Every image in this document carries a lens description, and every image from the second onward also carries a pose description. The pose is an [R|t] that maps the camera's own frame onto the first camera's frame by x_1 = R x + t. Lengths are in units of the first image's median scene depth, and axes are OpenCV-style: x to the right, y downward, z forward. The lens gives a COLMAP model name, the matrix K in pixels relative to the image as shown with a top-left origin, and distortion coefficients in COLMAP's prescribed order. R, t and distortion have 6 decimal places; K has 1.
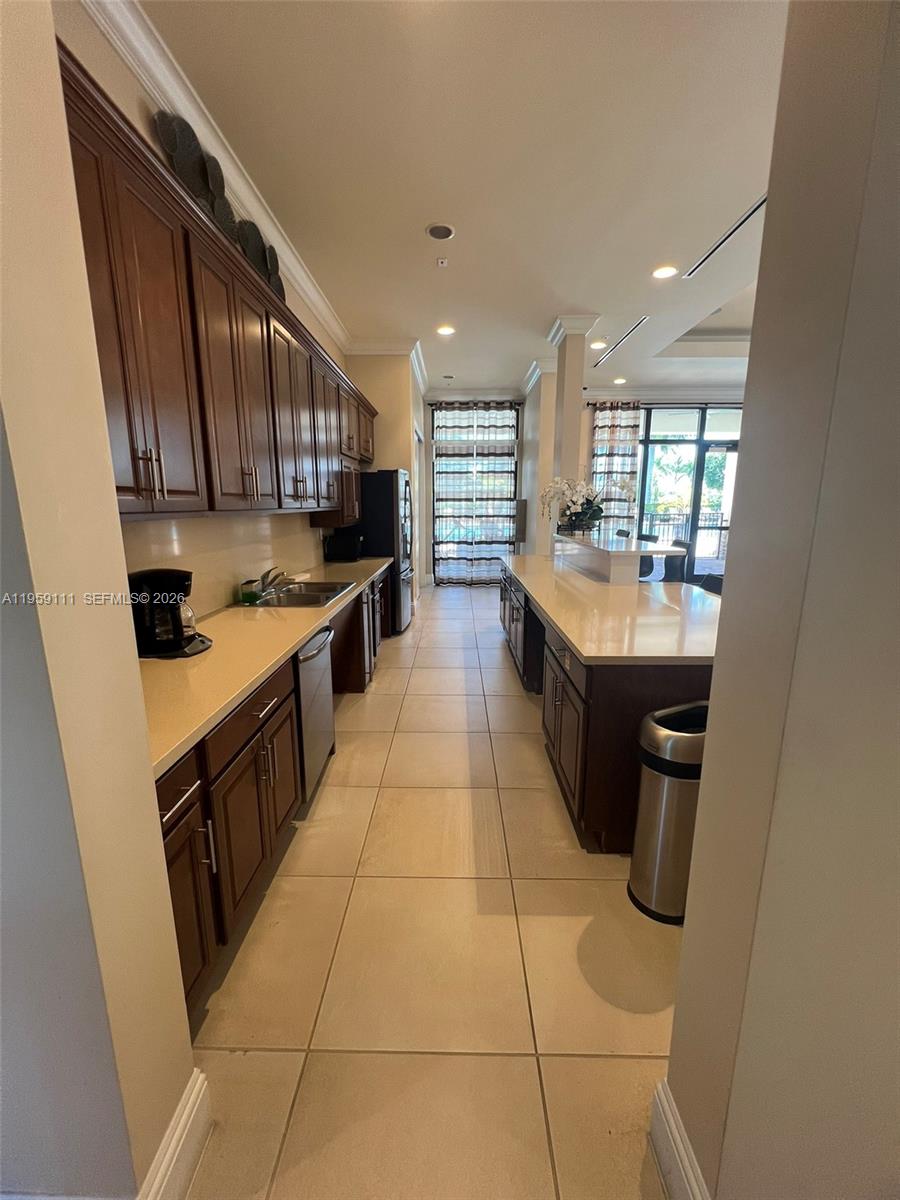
lens RADIAL K [[494.8, 0, 450.0], [0, 494.8, 600.0], [0, 0, 1]] dist [-0.000741, 0.000277]
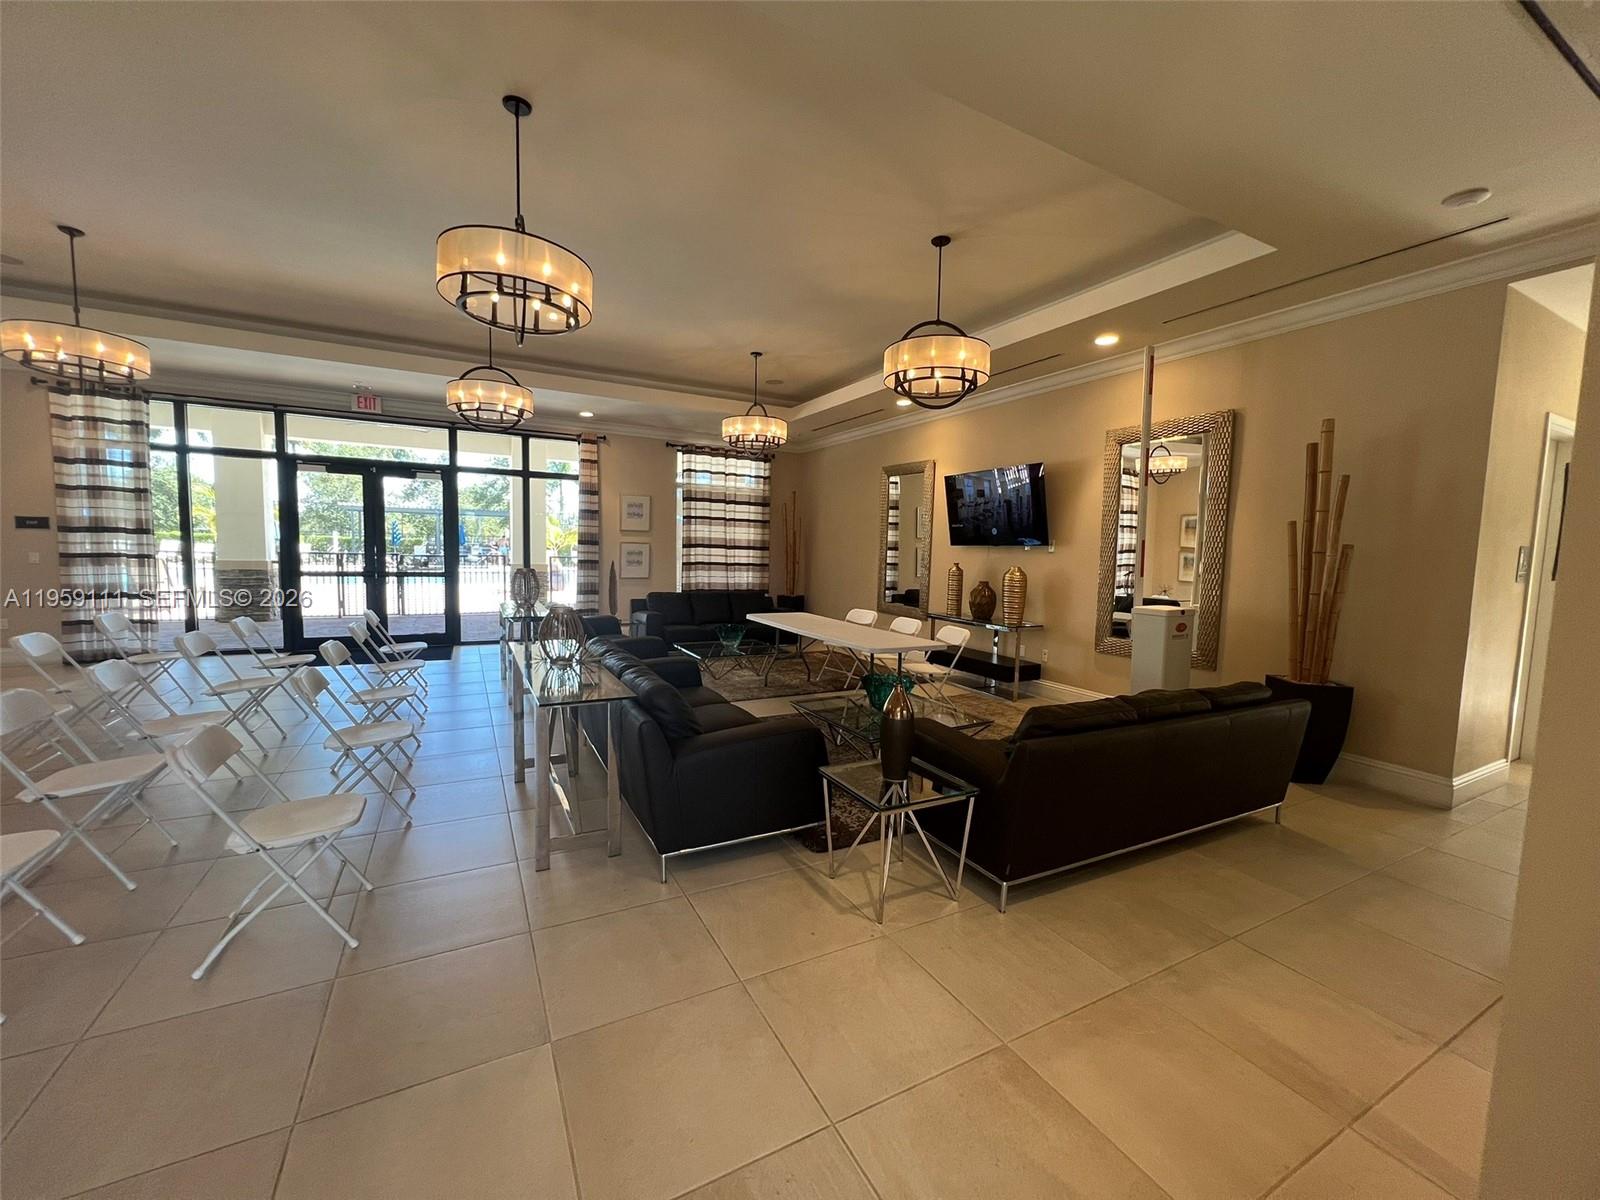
lens RADIAL K [[638.7, 0, 800.5], [0, 638.7, 602.6], [0, 0, 1]] dist [0.000260, 0.000202]
pose [[0.875621, -0.018252, 0.482653, 0.717857], [0.068079, 0.993974, -0.085919, 0.027792], [-0.478176, 0.108090, 0.871587, -0.160620]]
